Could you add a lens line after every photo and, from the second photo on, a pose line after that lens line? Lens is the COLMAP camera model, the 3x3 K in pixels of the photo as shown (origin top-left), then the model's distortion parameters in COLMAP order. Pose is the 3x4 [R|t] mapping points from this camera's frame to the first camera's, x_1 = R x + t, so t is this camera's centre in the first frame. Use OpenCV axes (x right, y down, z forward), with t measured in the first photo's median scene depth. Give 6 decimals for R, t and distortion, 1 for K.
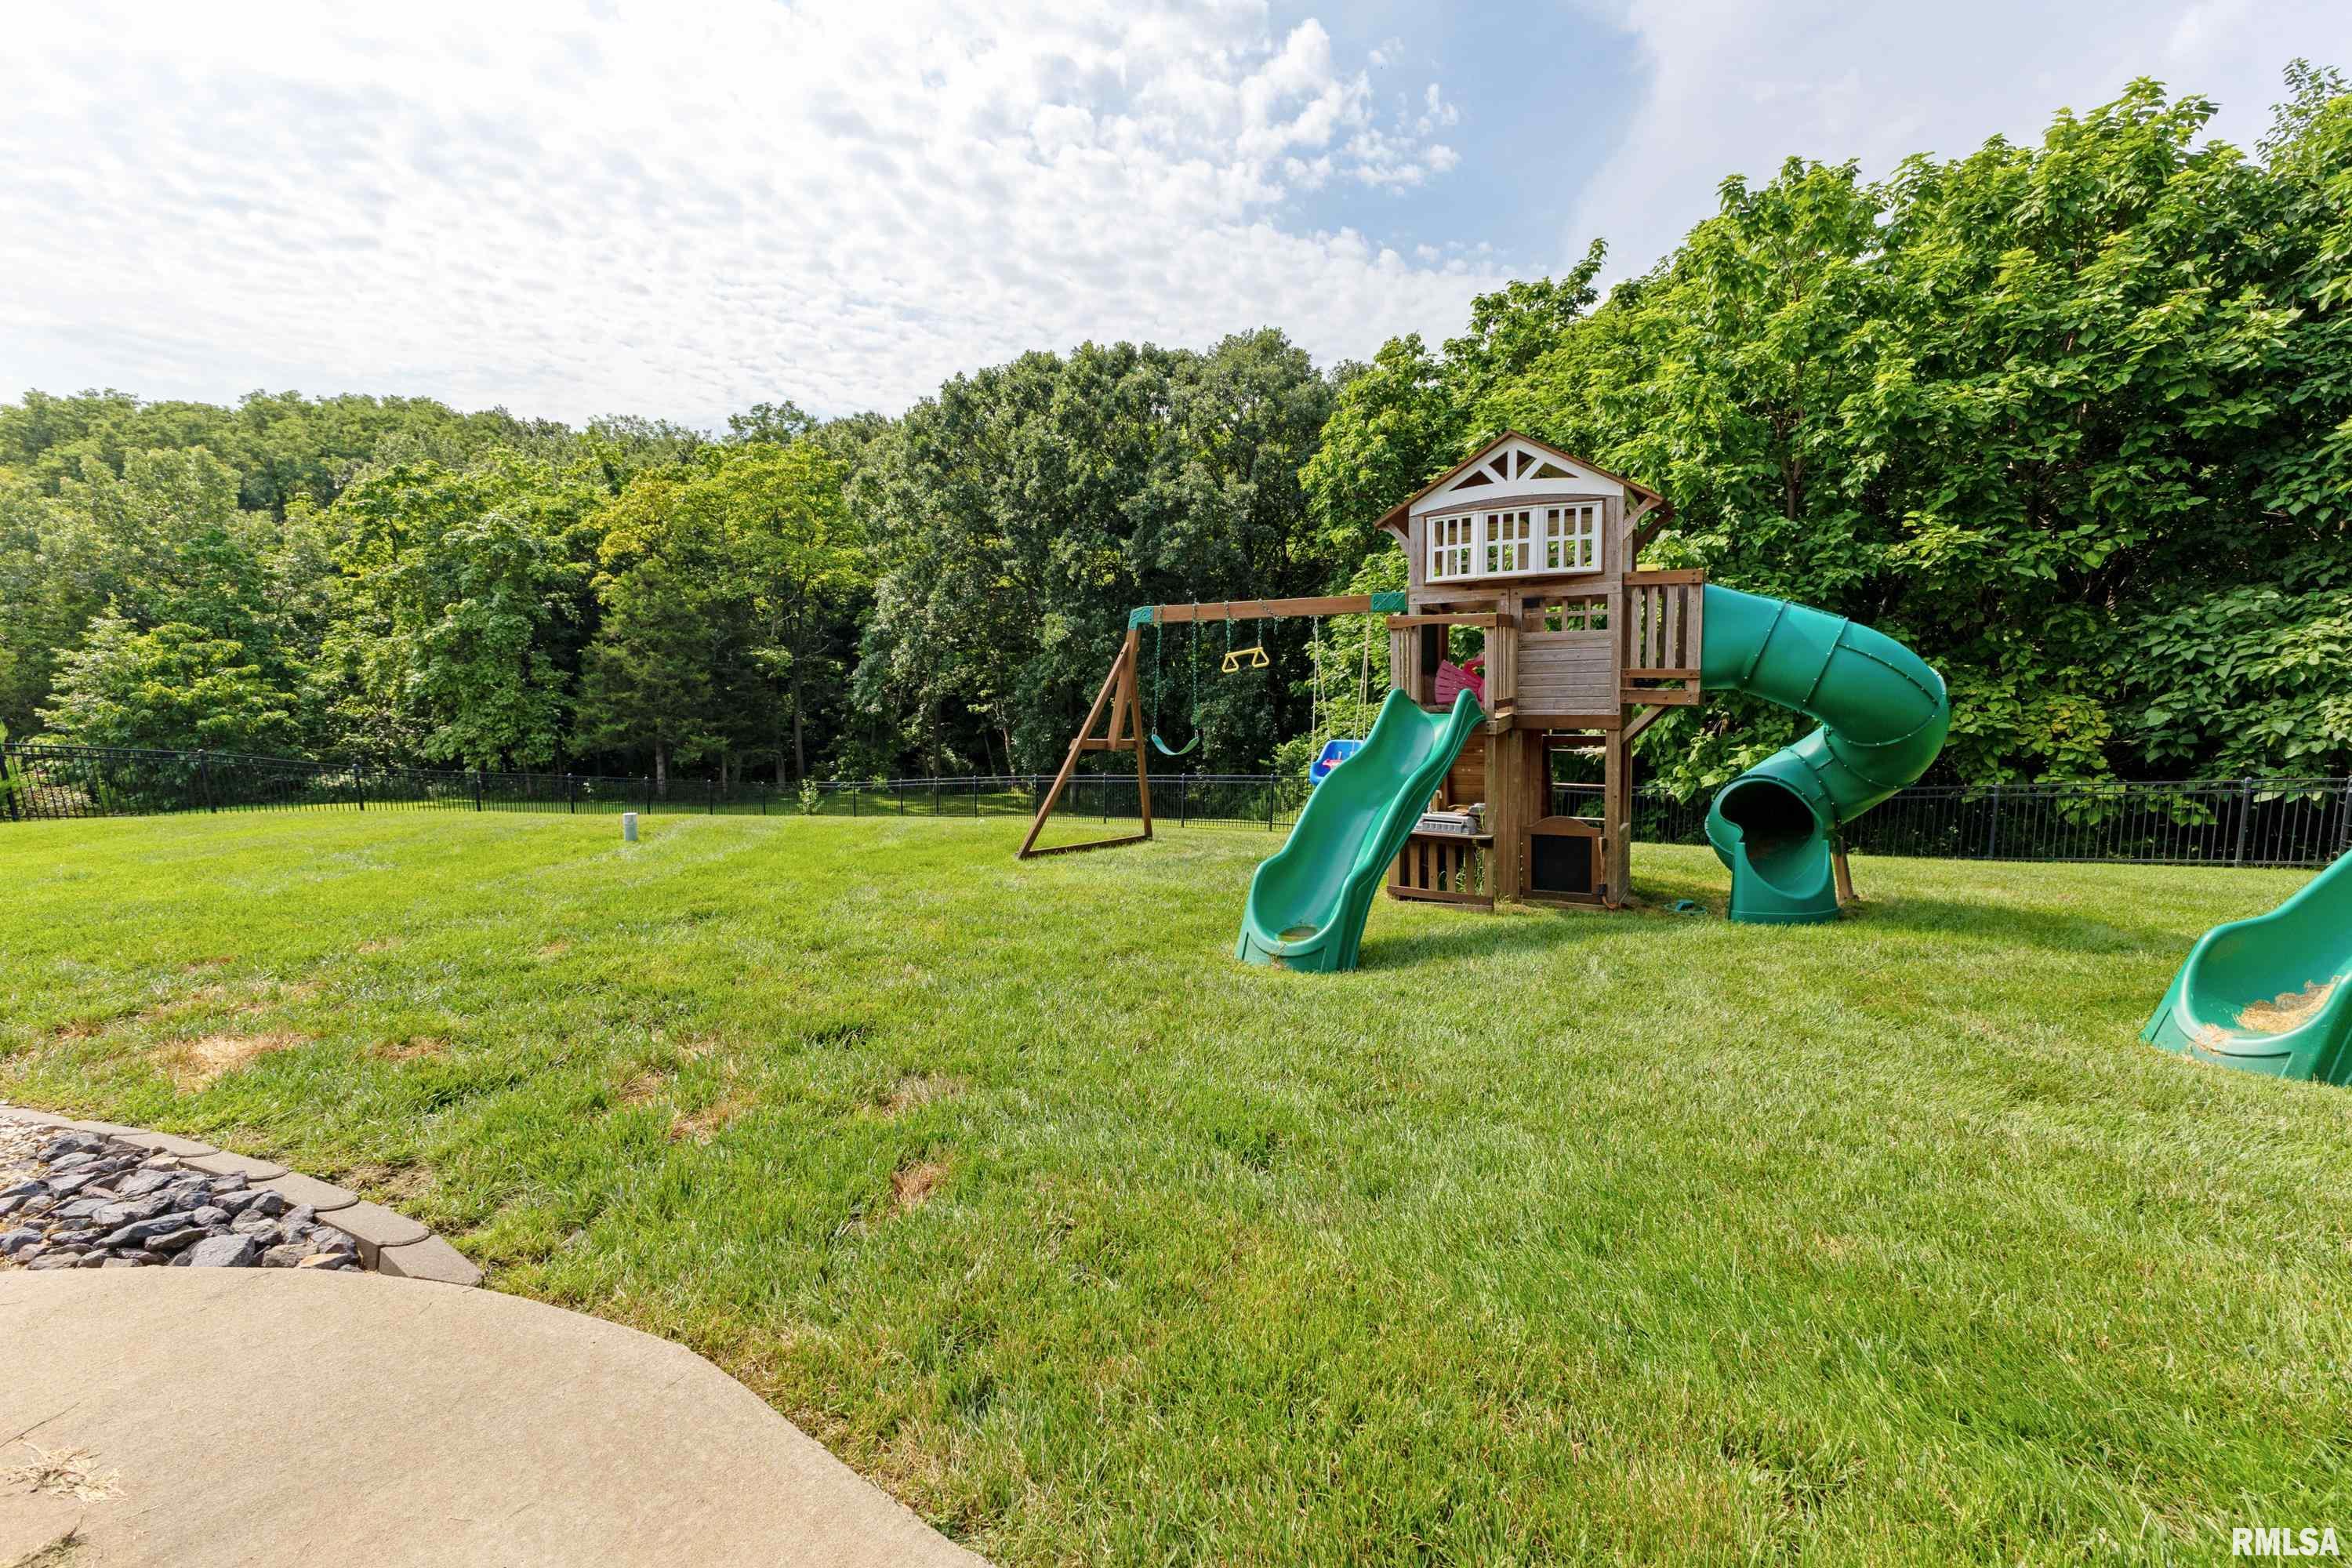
lens RADIAL K [[1037.0, 0, 1177.5], [0, 1037.0, 761.3], [0, 0, 1]] dist [0.031089, -0.009488]
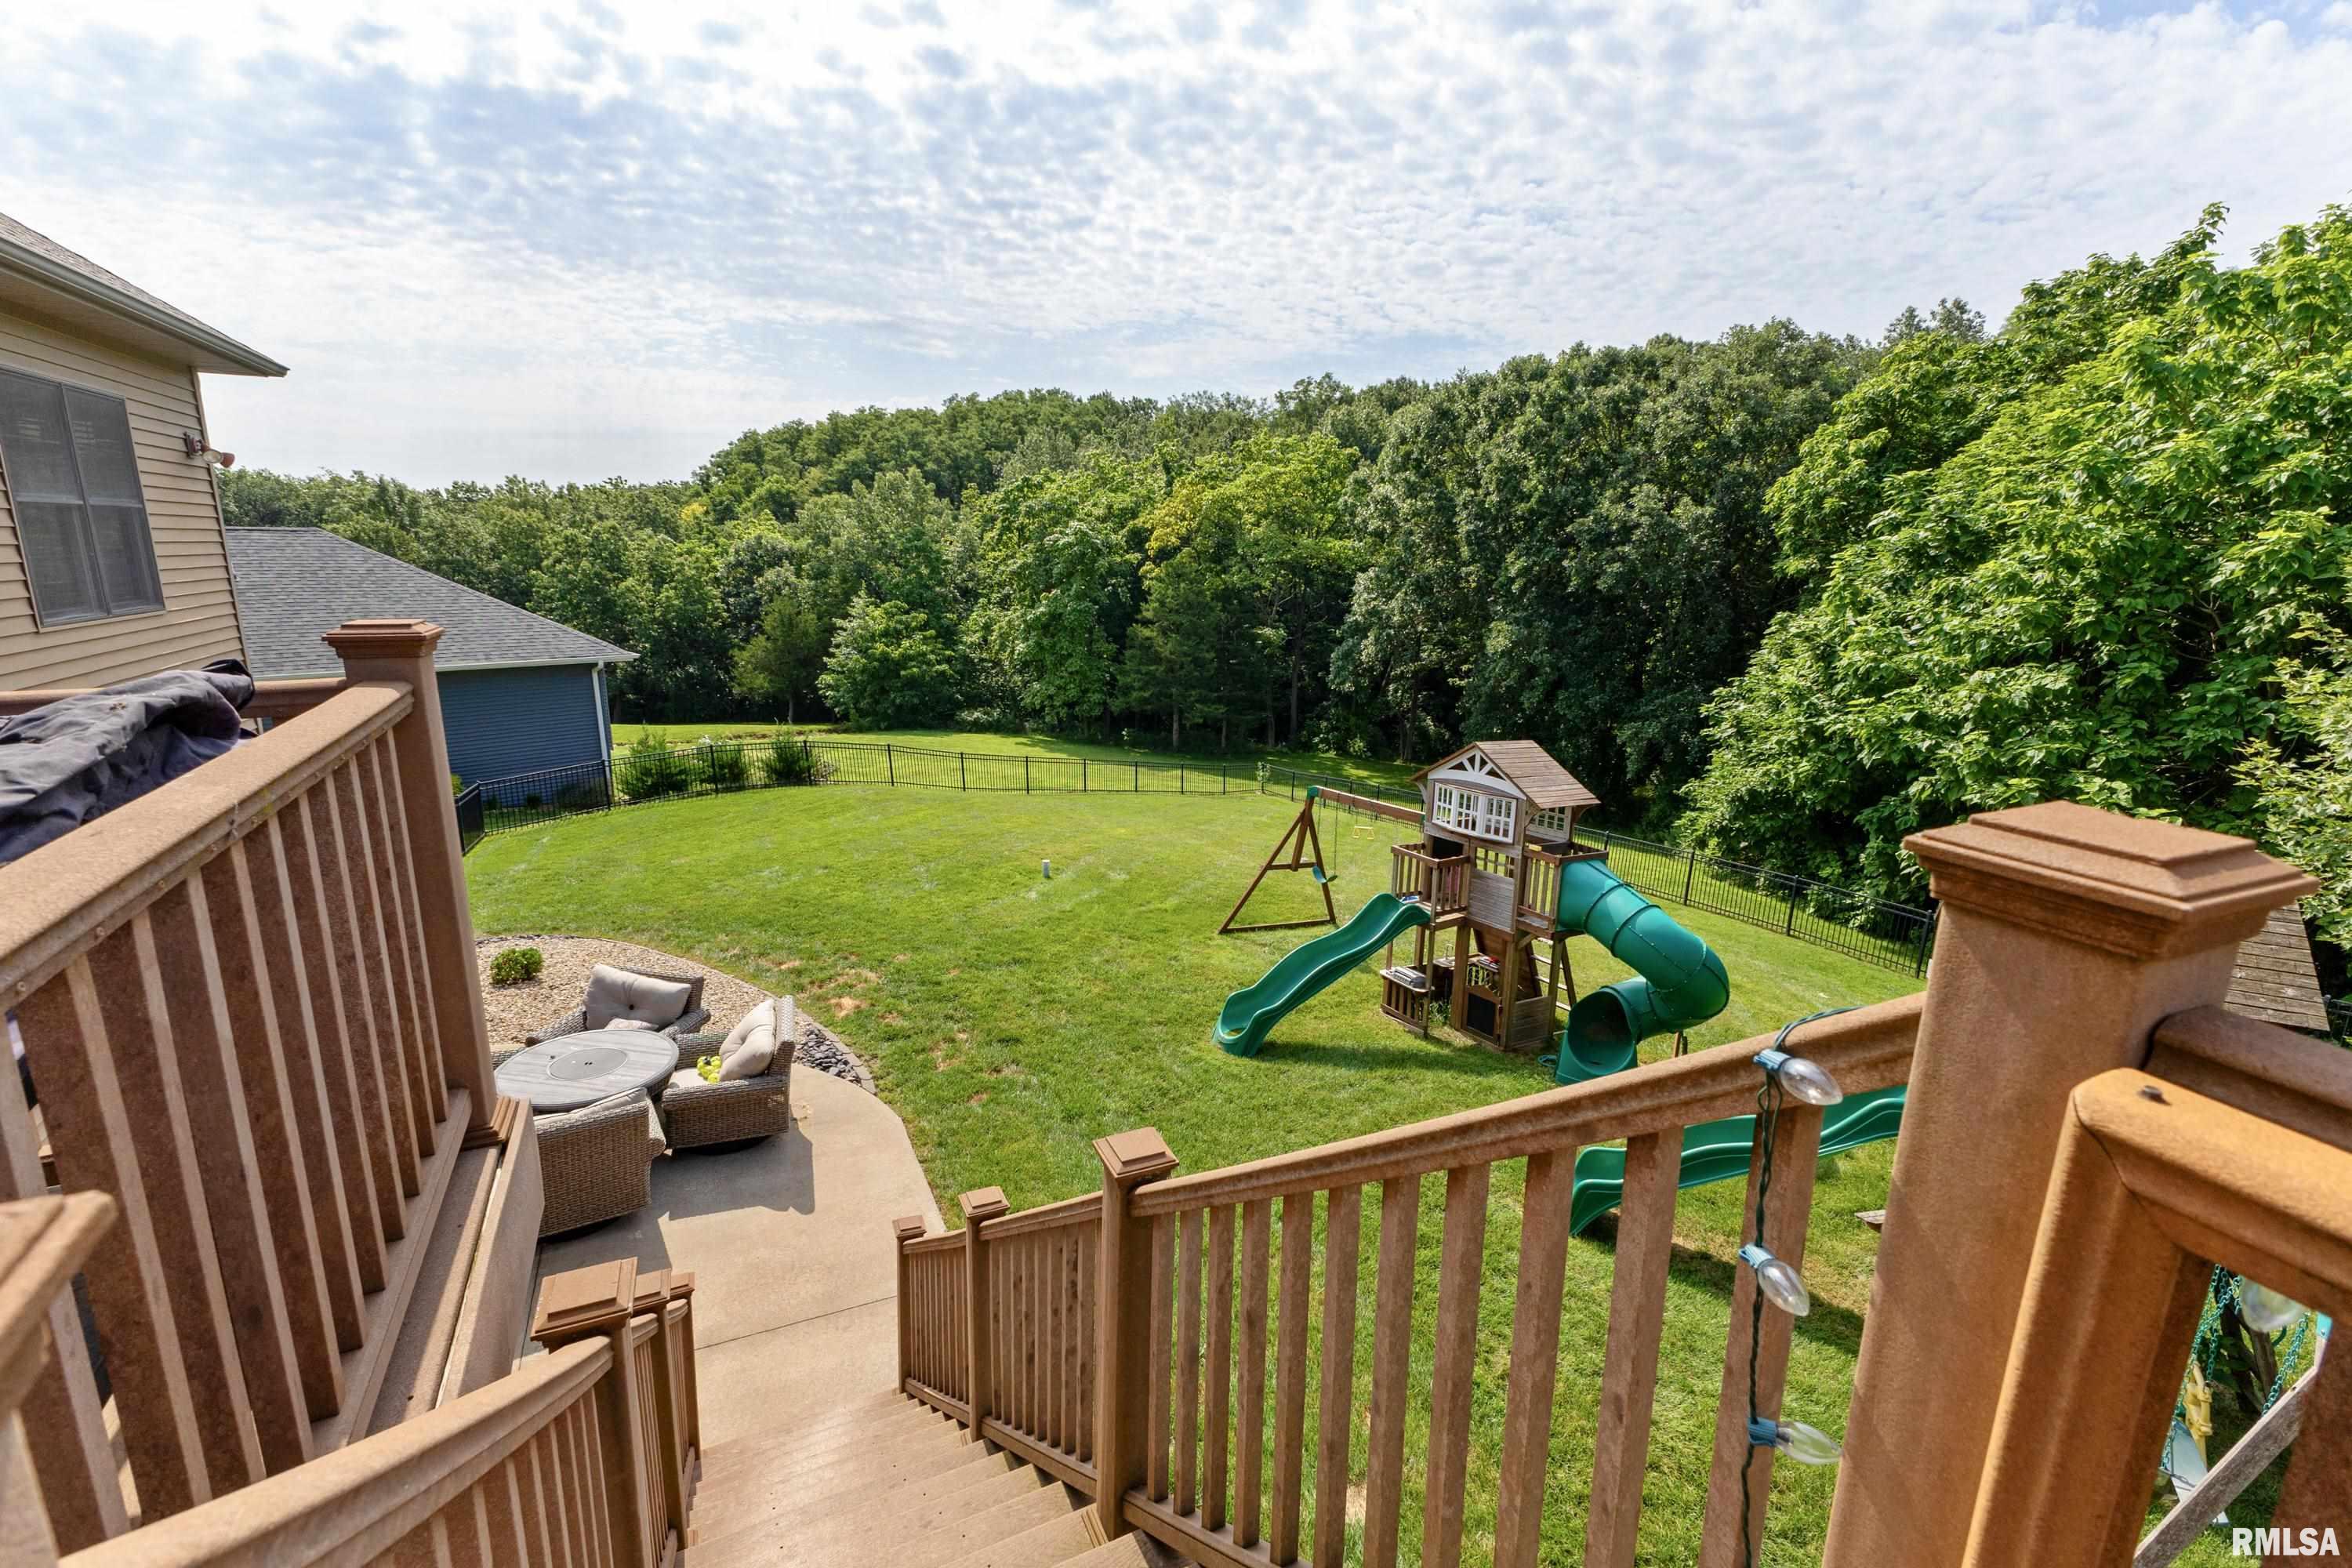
lens RADIAL K [[1049.0, 0, 1176.0], [0, 1049.0, 784.0], [0, 0, 1]] dist [0.000832, 0.000414]
pose [[0.874762, 0.116570, -0.470322, 0.104633], [-0.076093, 0.991636, 0.104252, -0.059599], [0.478541, -0.055408, 0.876315, -0.096448]]
